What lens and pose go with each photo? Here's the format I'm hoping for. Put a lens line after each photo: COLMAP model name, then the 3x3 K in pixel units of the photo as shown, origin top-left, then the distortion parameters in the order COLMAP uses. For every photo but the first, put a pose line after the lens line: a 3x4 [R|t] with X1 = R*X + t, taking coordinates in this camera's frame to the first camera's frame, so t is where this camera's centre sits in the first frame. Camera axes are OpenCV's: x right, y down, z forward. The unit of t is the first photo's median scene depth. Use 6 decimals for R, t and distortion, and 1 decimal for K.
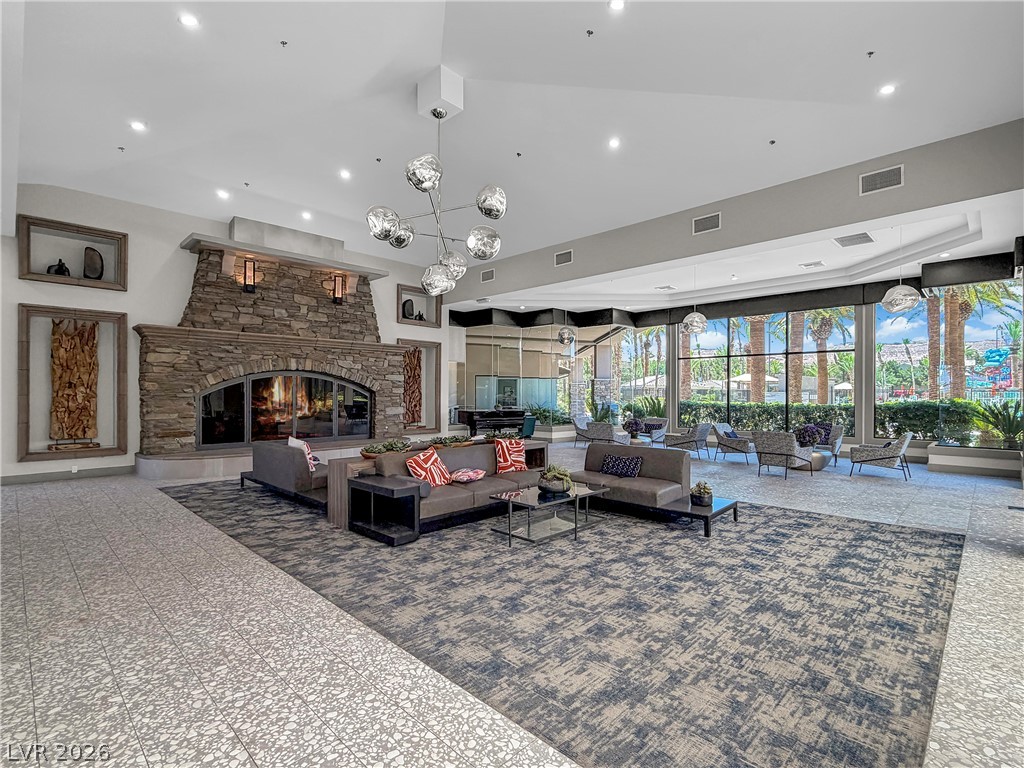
lens RADIAL K [[488.7, 0, 507.4], [0, 488.7, 385.2], [0, 0, 1]] dist [0.000731, -0.000078]
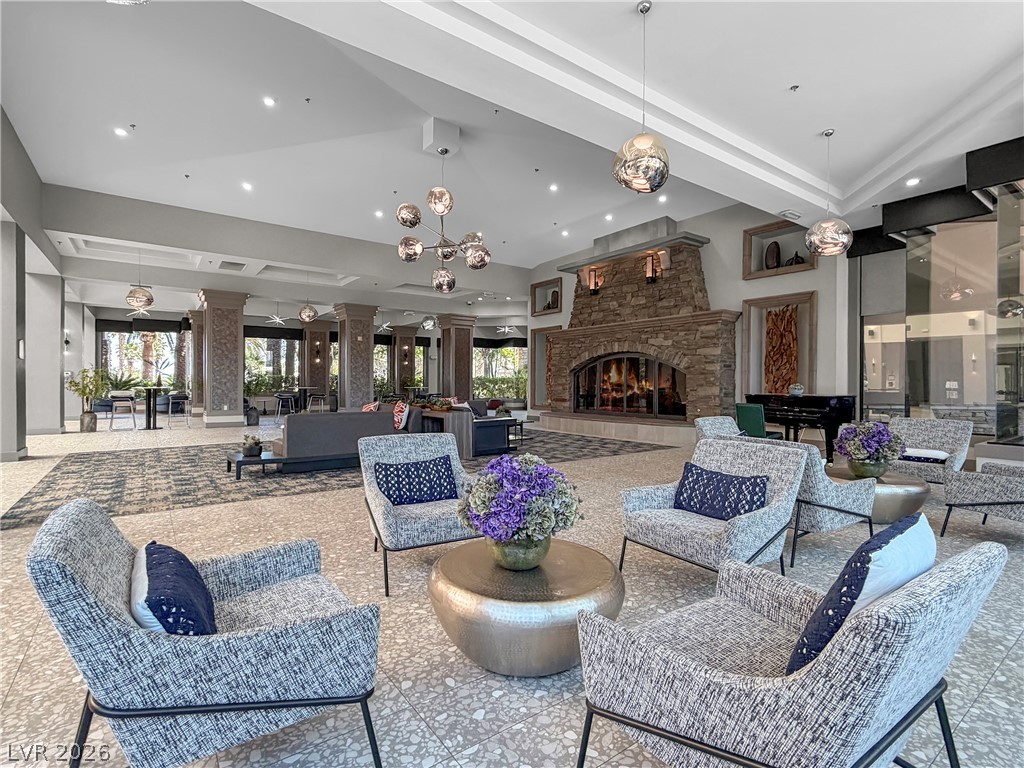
lens RADIAL K [[488.7, 0, 507.4], [0, 488.7, 385.2], [0, 0, 1]] dist [0.000731, -0.000078]
pose [[-0.158311, 0.001858, -0.987388, 0.707981], [0.009600, 0.999954, 0.000342, 0.042117], [0.987343, -0.009425, -0.158321, 0.875182]]
